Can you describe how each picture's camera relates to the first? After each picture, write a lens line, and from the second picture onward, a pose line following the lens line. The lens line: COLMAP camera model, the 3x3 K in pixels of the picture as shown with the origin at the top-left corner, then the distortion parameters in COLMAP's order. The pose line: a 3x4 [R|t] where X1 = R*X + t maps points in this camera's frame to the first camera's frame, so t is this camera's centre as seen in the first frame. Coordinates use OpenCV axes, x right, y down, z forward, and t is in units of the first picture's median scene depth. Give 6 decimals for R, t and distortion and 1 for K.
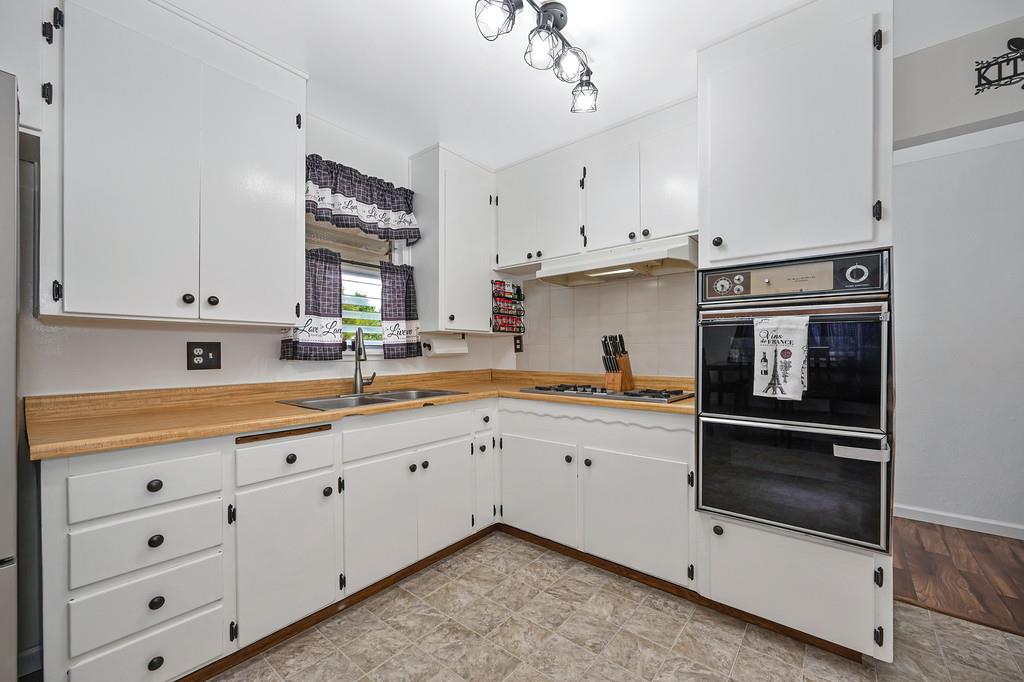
lens RADIAL K [[408.1, 0, 506.5], [0, 408.1, 351.2], [0, 0, 1]] dist [-0.001787, 0.000340]
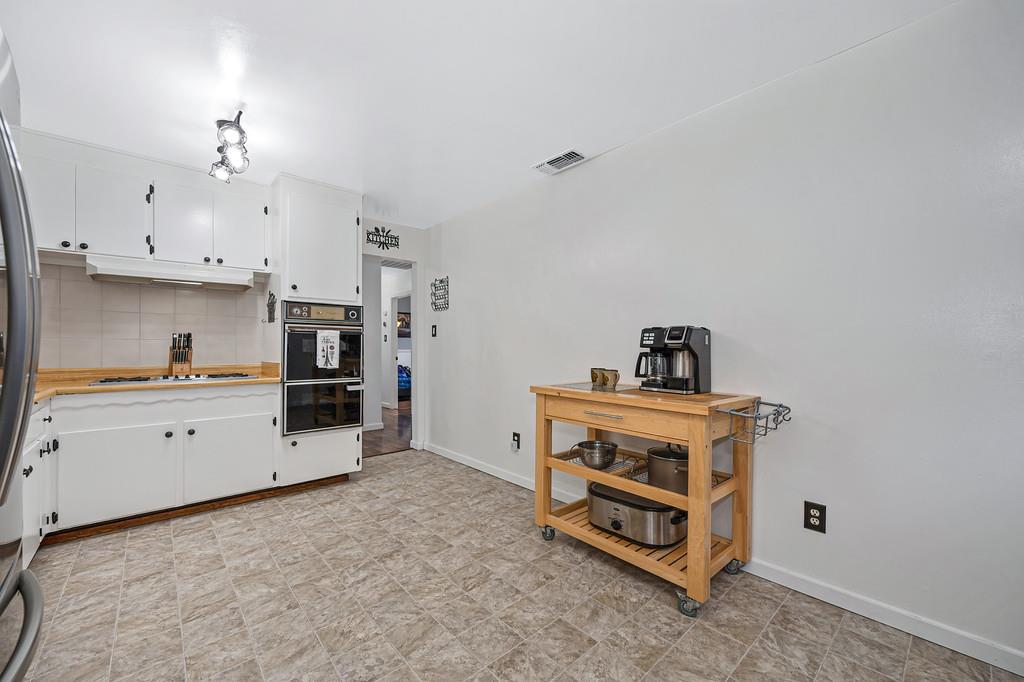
lens RADIAL K [[408.1, 0, 515.8], [0, 408.1, 365.4], [0, 0, 1]] dist [-0.001787, 0.000340]
pose [[0.147574, -0.042974, 0.988117, -1.181480], [-0.001922, 0.999041, 0.043736, 0.003455], [-0.989049, -0.008354, 0.147350, -0.268300]]
